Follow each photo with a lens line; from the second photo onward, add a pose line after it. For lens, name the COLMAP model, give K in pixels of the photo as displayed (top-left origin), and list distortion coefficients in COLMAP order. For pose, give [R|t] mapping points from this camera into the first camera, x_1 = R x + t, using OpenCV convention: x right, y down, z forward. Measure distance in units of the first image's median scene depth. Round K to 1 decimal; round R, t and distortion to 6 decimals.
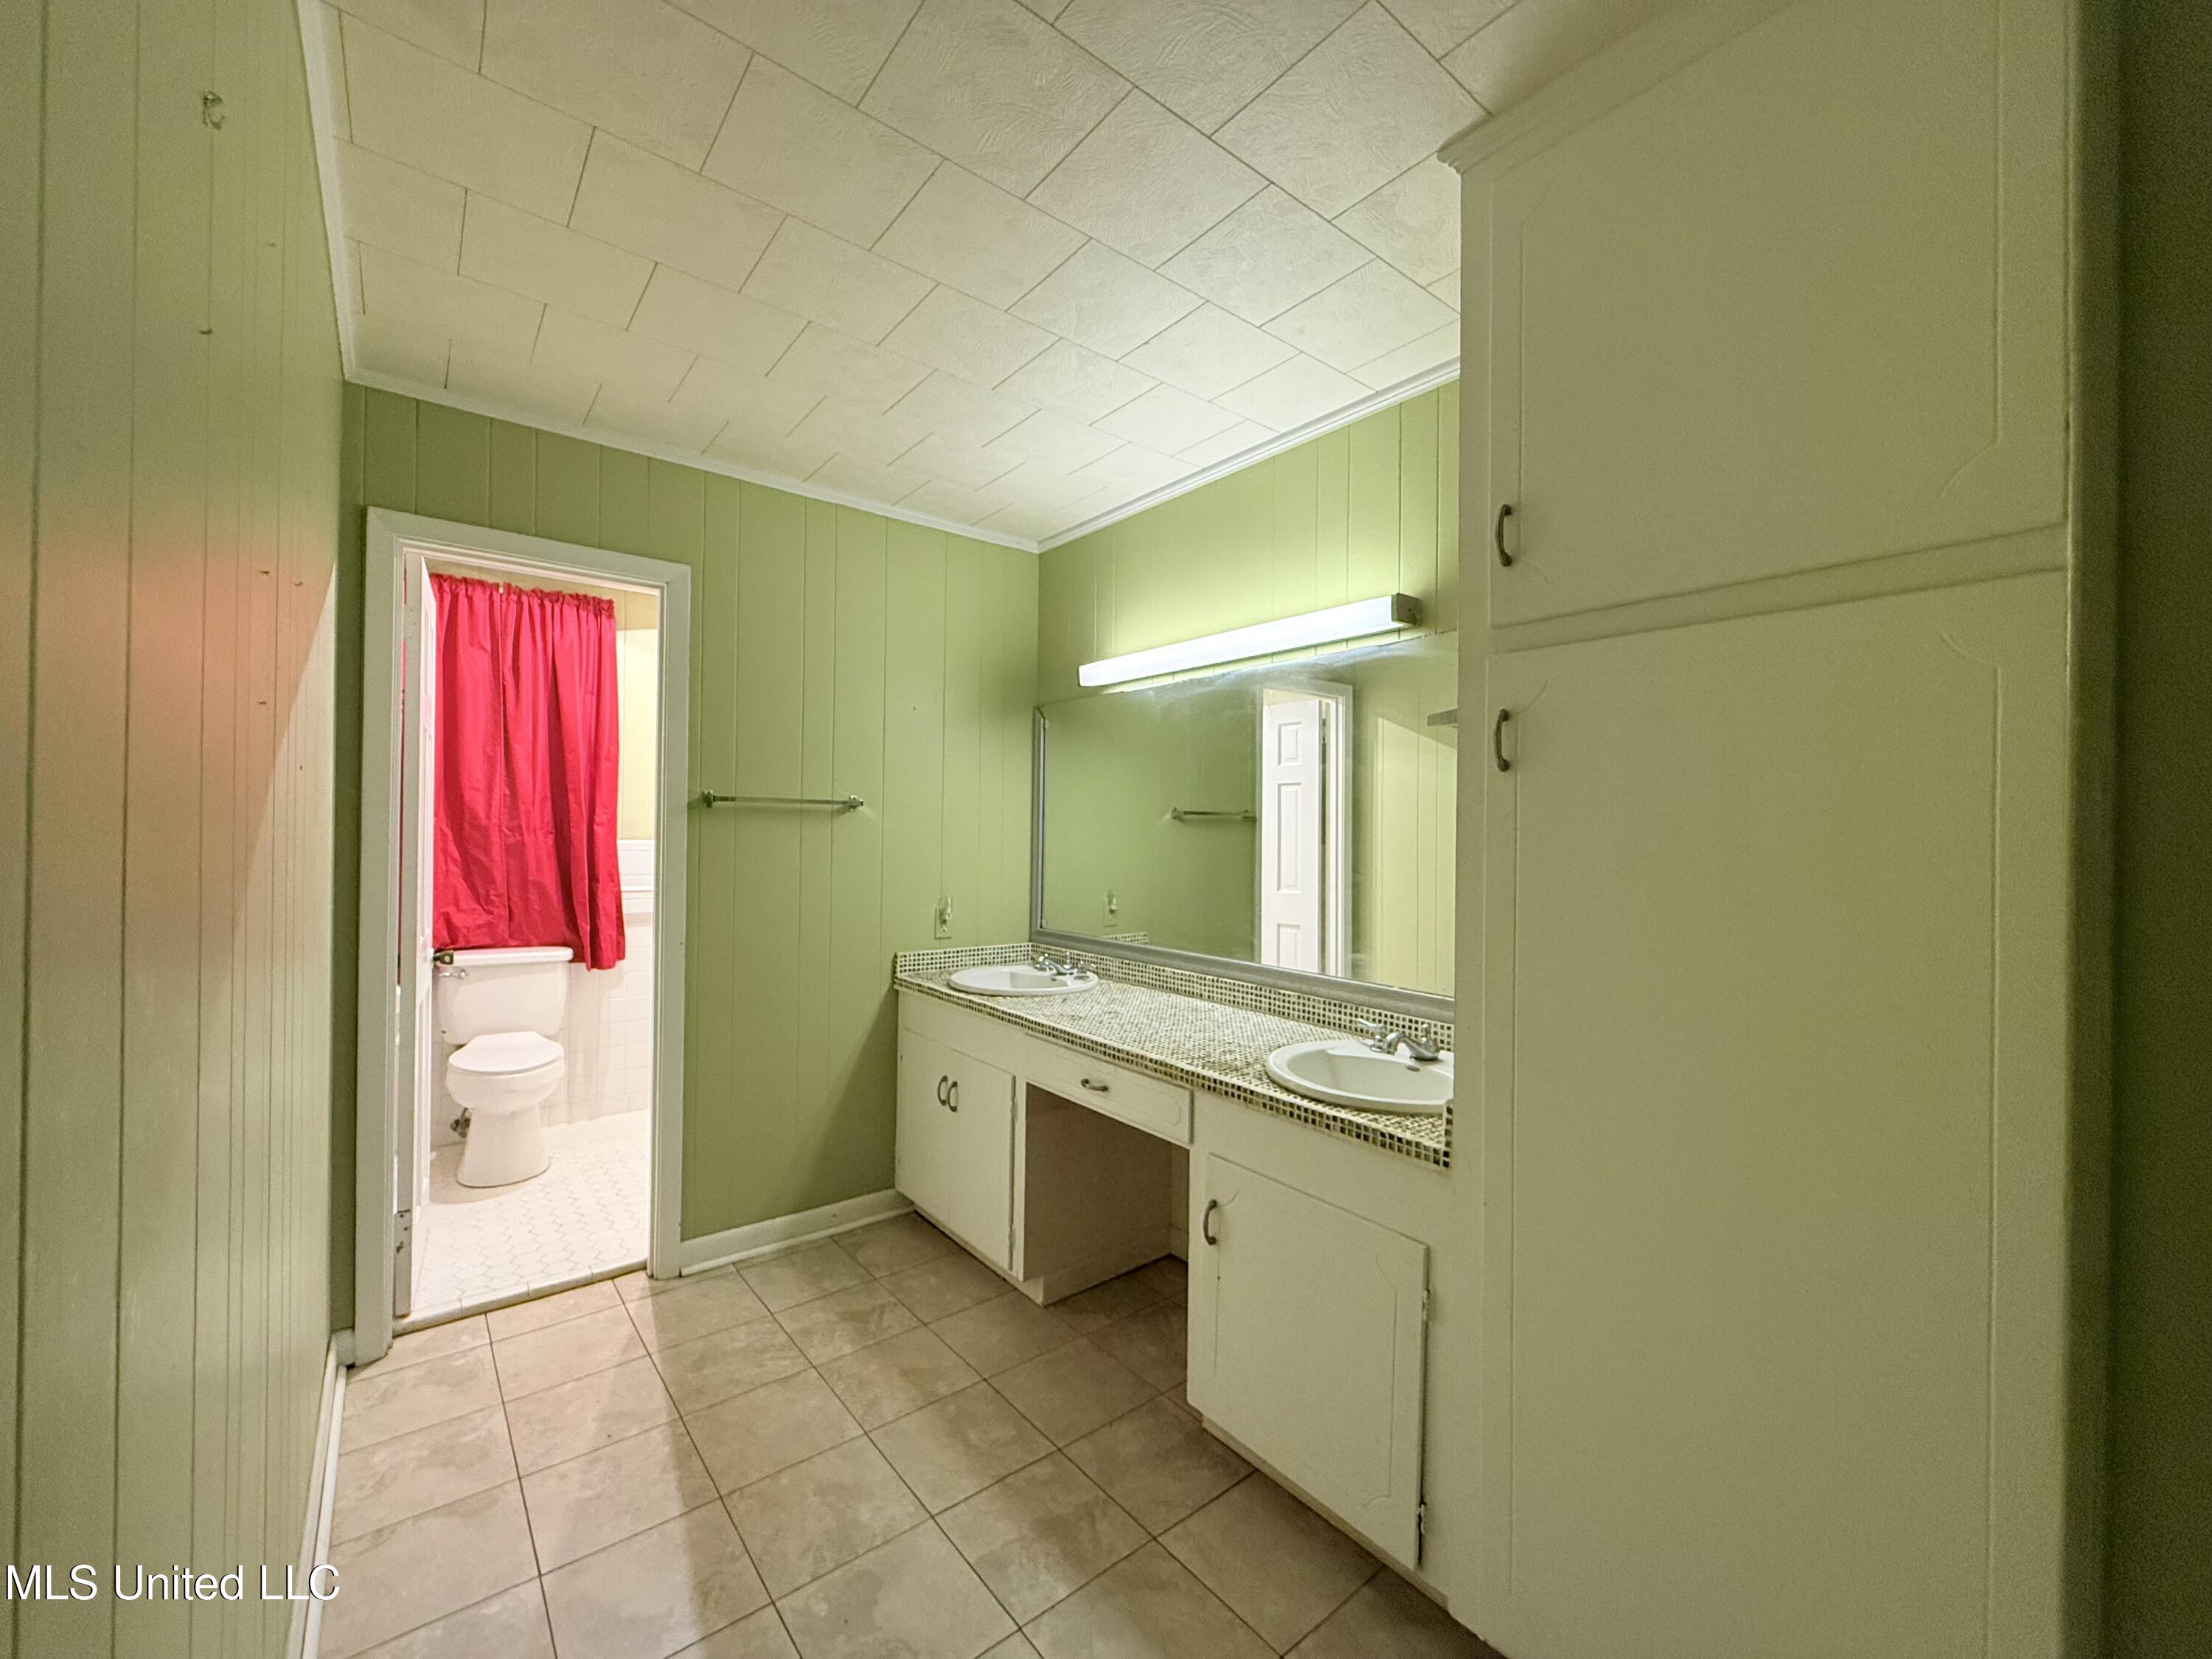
lens RADIAL K [[883.8, 0, 1100.4], [0, 883.8, 833.2], [0, 0, 1]] dist [-0.000113, 0.001027]
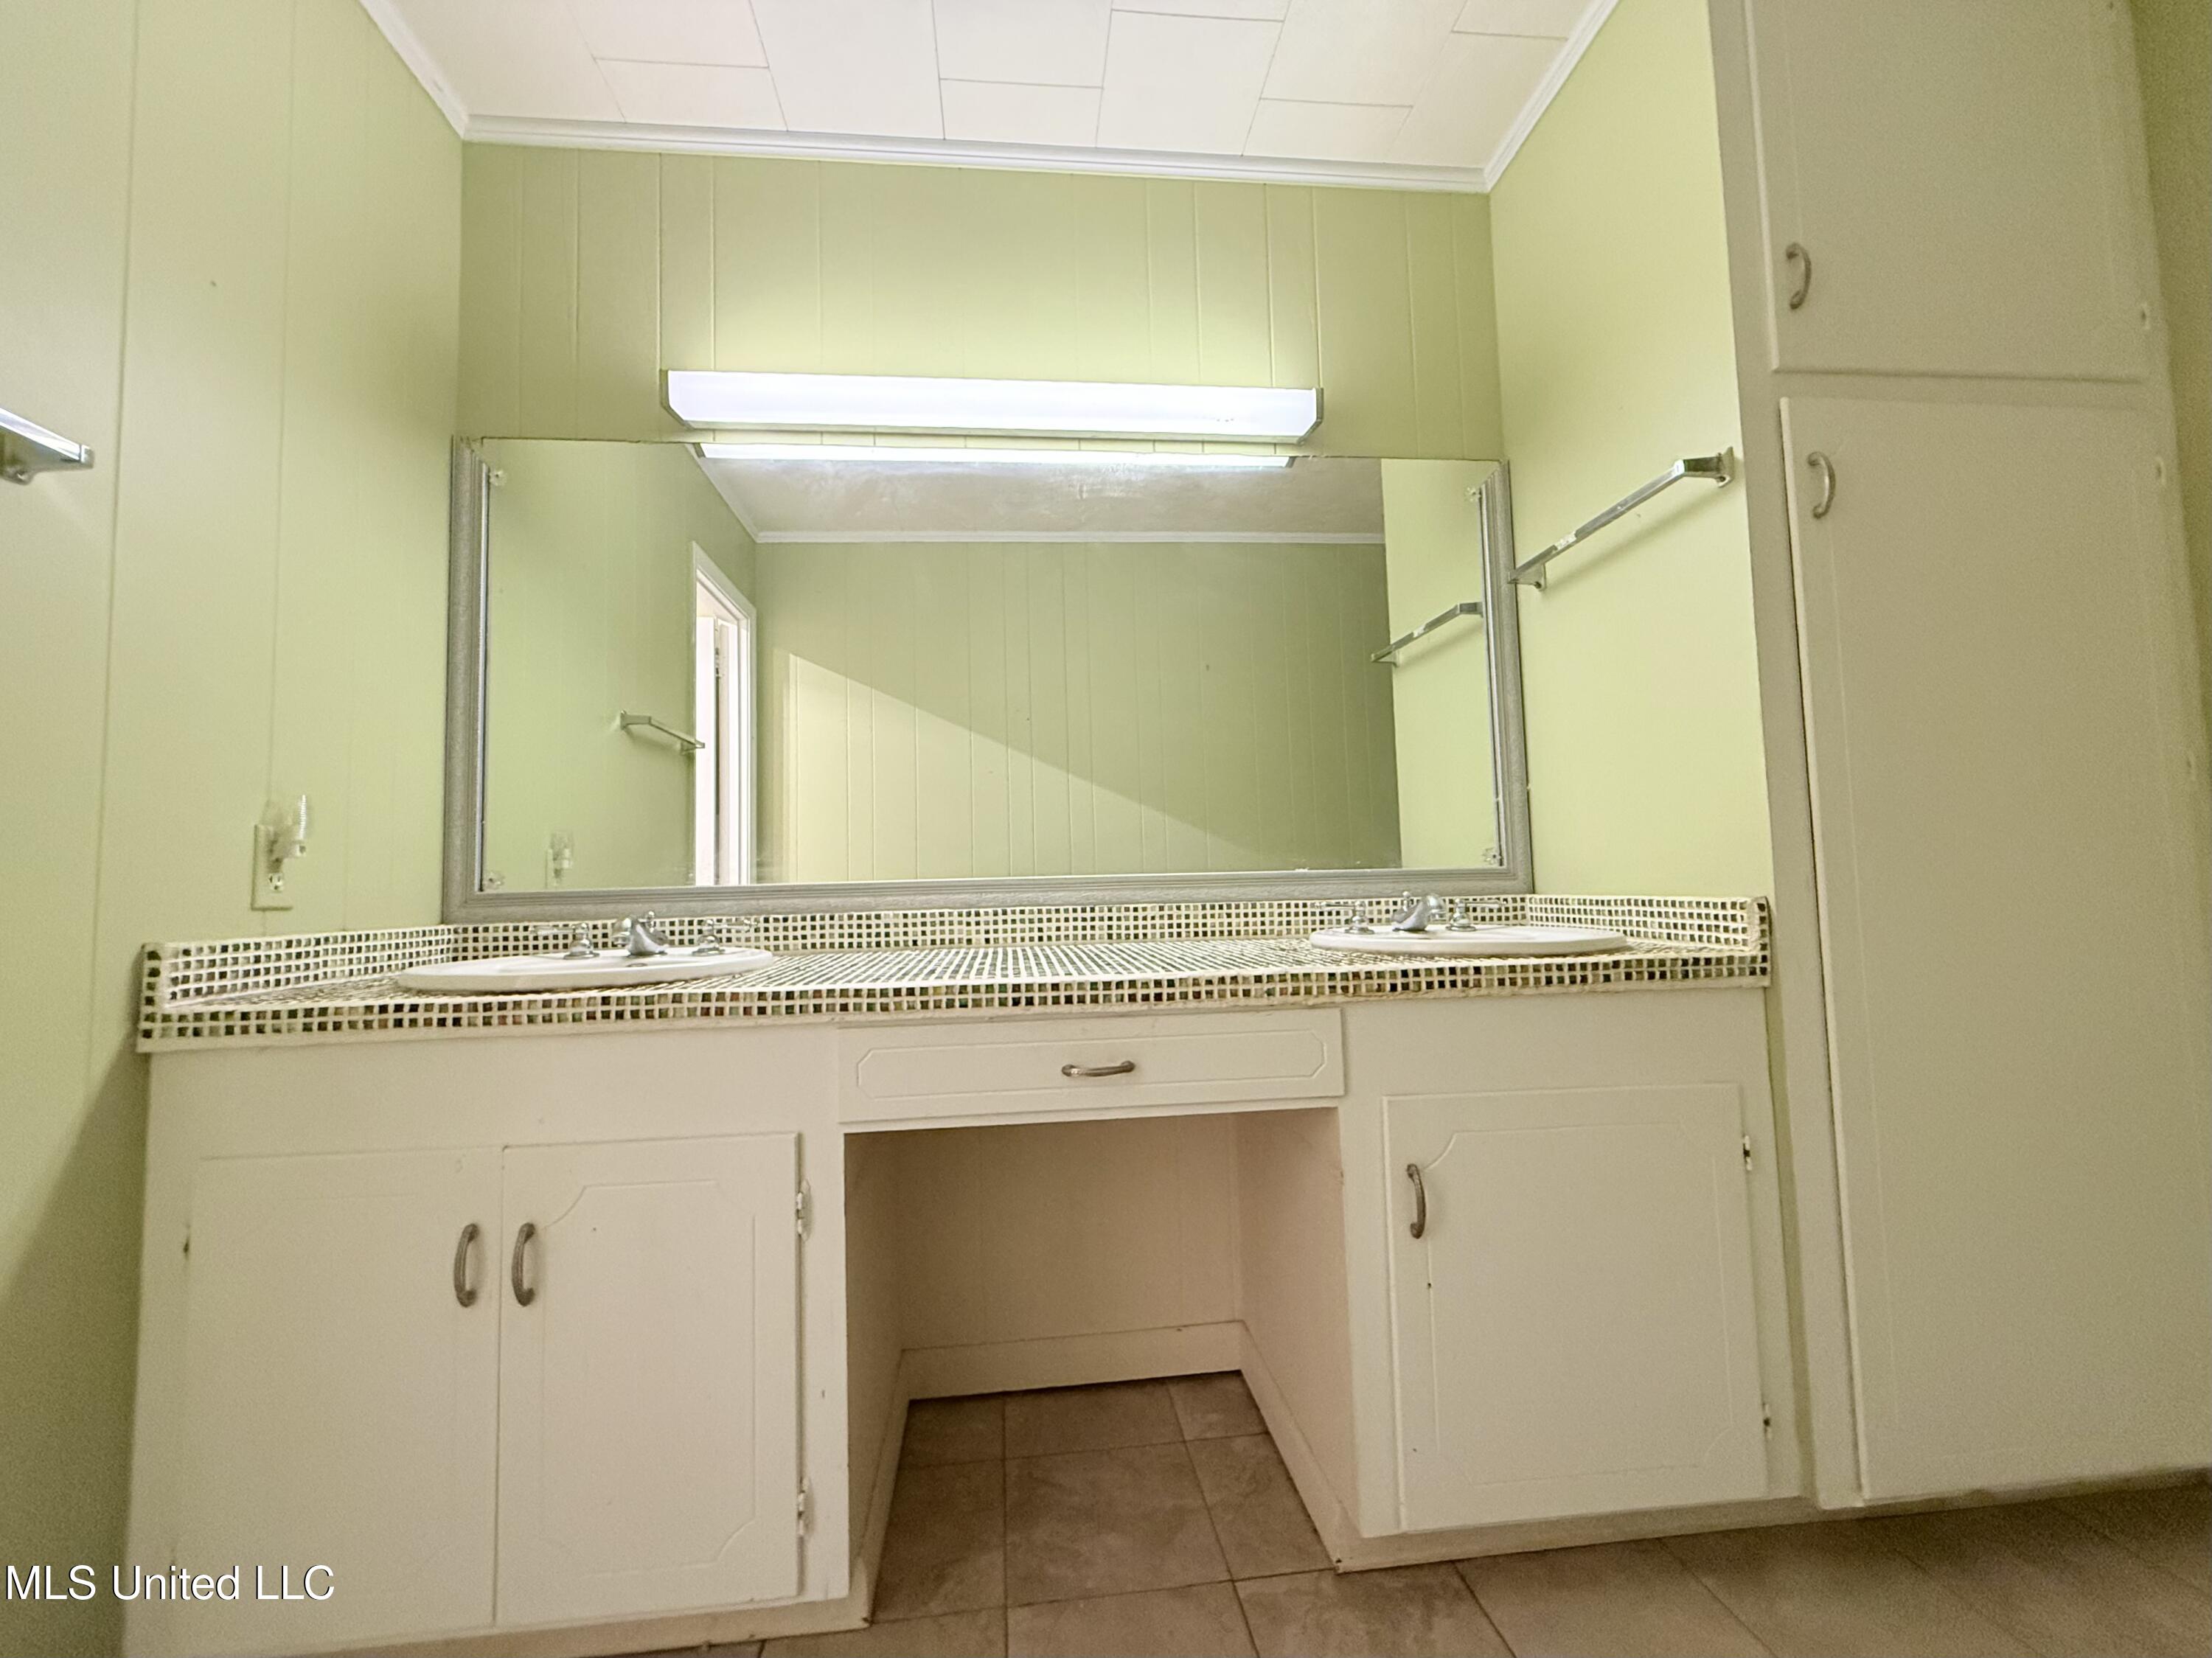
lens RADIAL K [[883.7, 0, 1102.5], [0, 883.7, 828.8], [0, 0, 1]] dist [-0.000113, 0.001027]
pose [[0.534683, 0.026168, 0.844647, -0.401277], [0.035382, 0.997951, -0.053315, 0.153134], [-0.844312, 0.058392, 0.532661, 0.634585]]
